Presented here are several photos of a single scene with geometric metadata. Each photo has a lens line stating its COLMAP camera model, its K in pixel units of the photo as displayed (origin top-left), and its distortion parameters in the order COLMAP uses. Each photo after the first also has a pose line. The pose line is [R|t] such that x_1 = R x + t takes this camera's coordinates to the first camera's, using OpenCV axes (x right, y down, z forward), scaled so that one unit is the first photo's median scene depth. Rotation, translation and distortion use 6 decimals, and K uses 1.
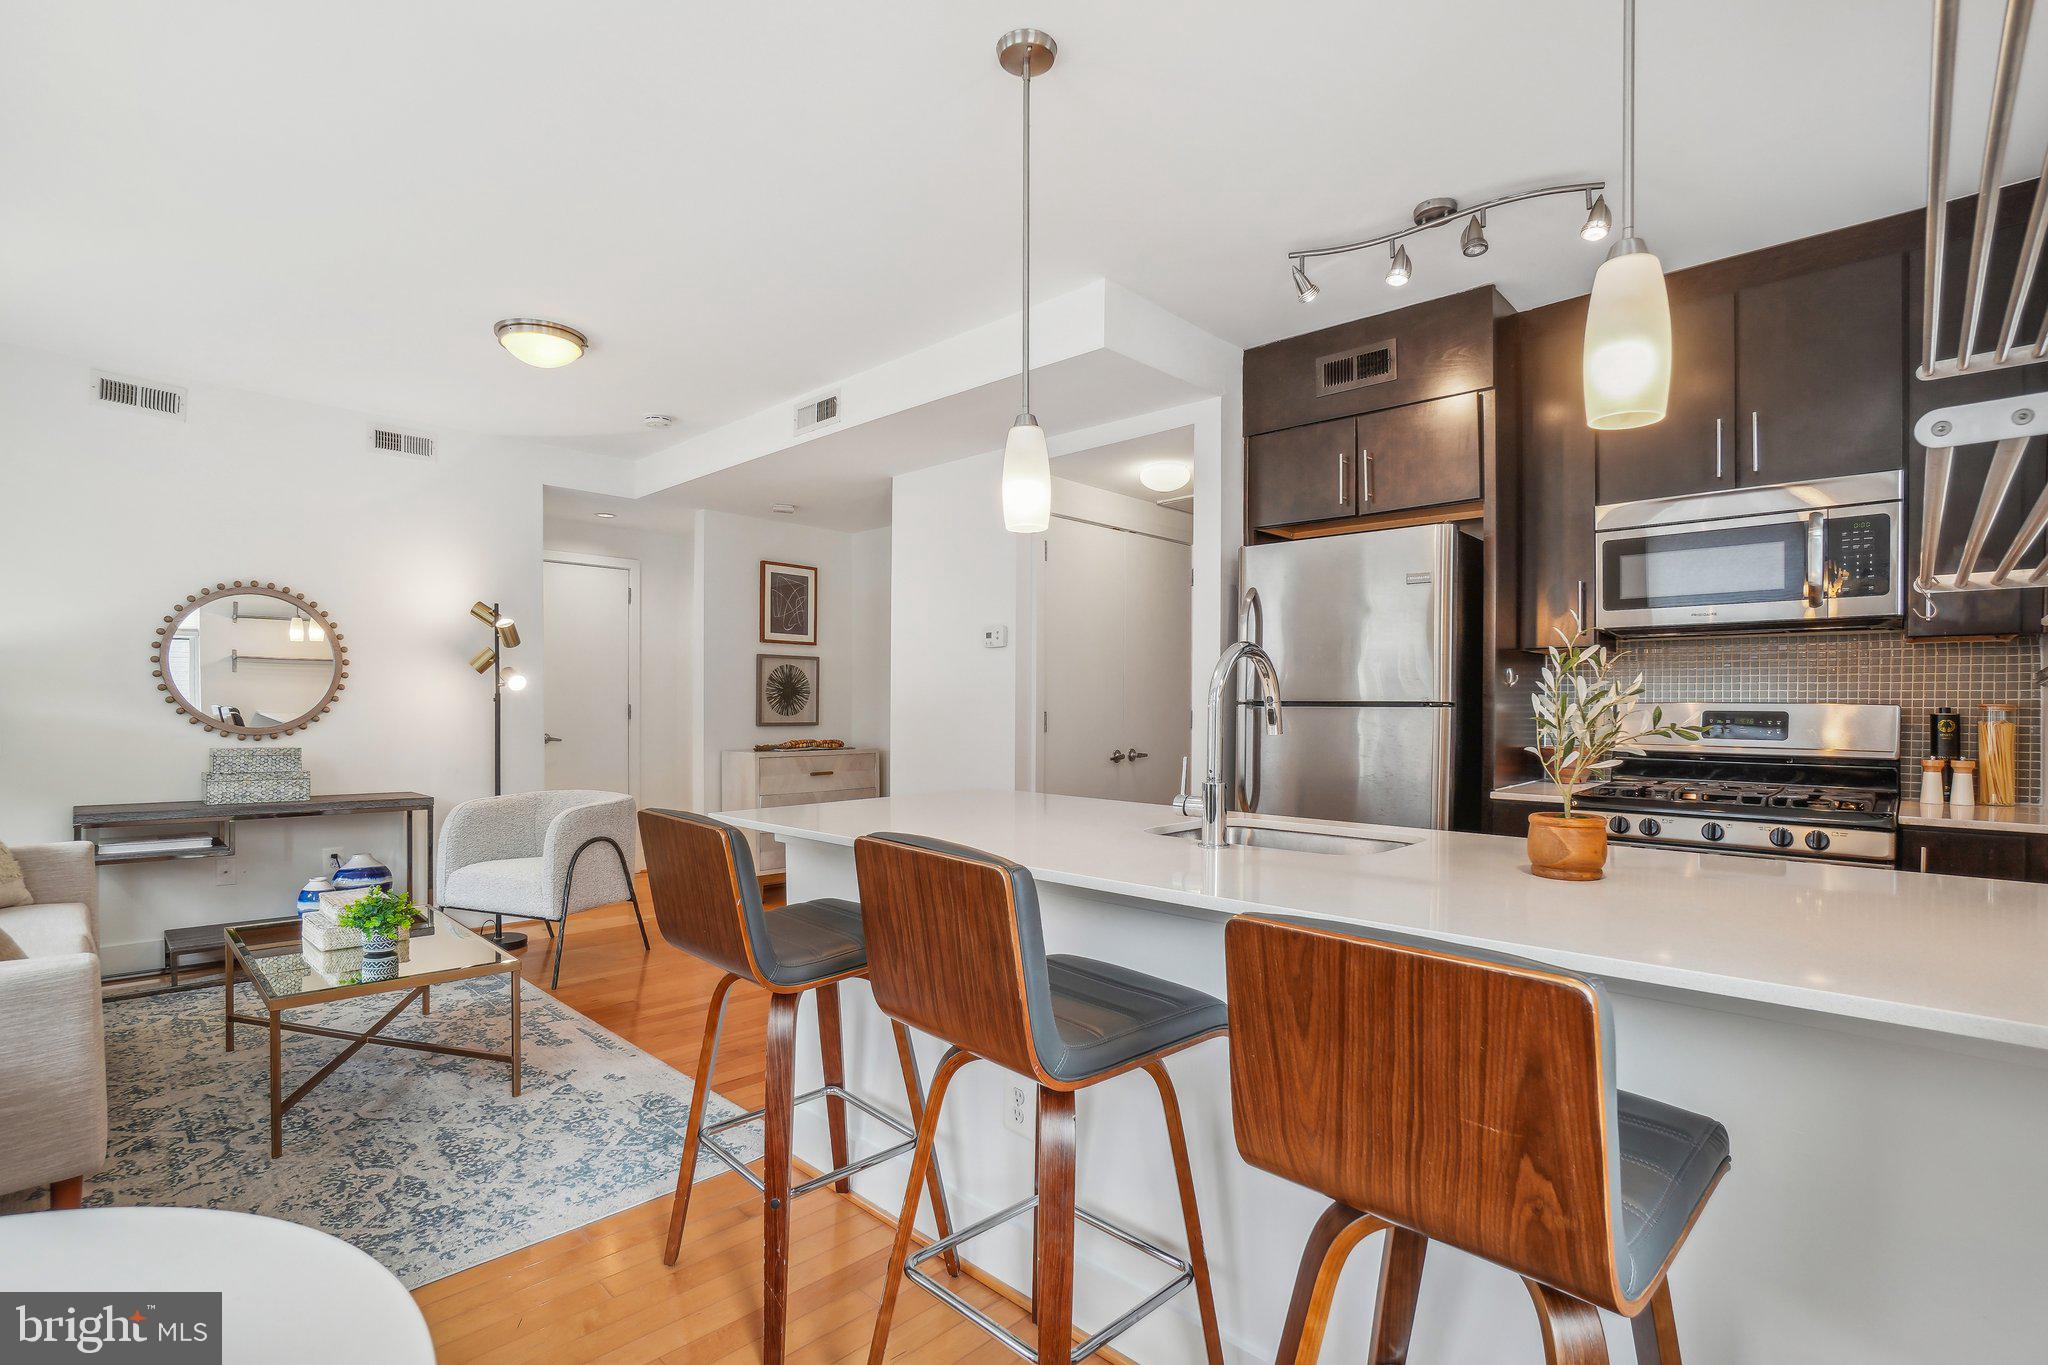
lens RADIAL K [[945.3, 0, 1020.0], [0, 945.3, 720.1], [0, 0, 1]] dist [-0.080090, 0.031256]
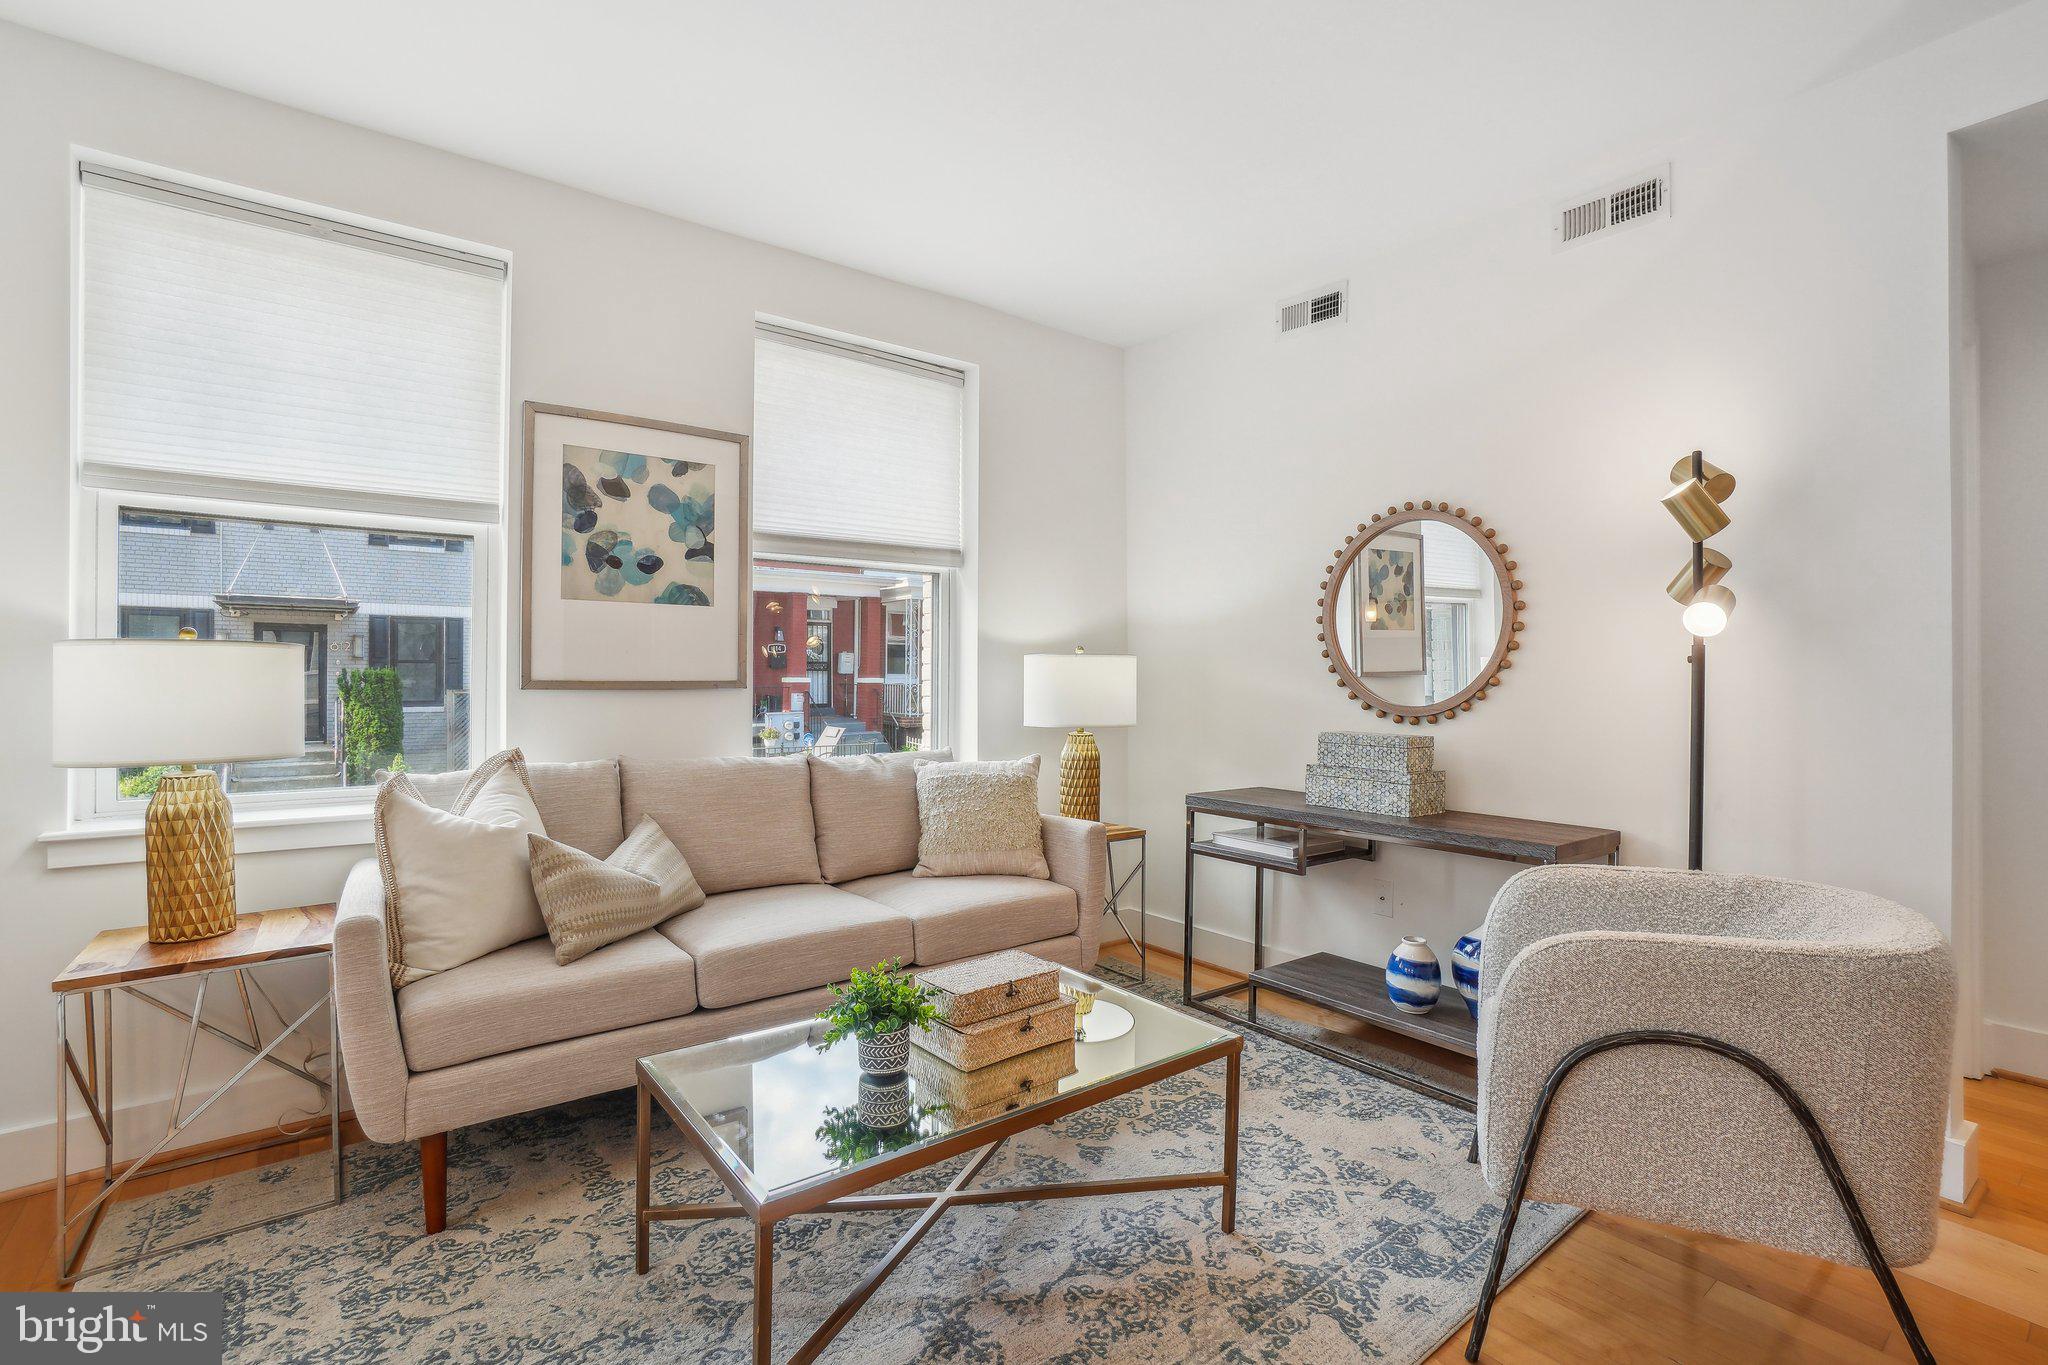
lens RADIAL K [[940.0, 0, 1023.3], [0, 940.0, 674.6], [0, 0, 1]] dist [-0.047912, 0.018508]
pose [[-0.153519, -0.011461, -0.988079, -0.066135], [-0.019558, 0.999772, -0.008558, -0.004513], [0.987952, 0.018011, -0.153708, 0.810681]]
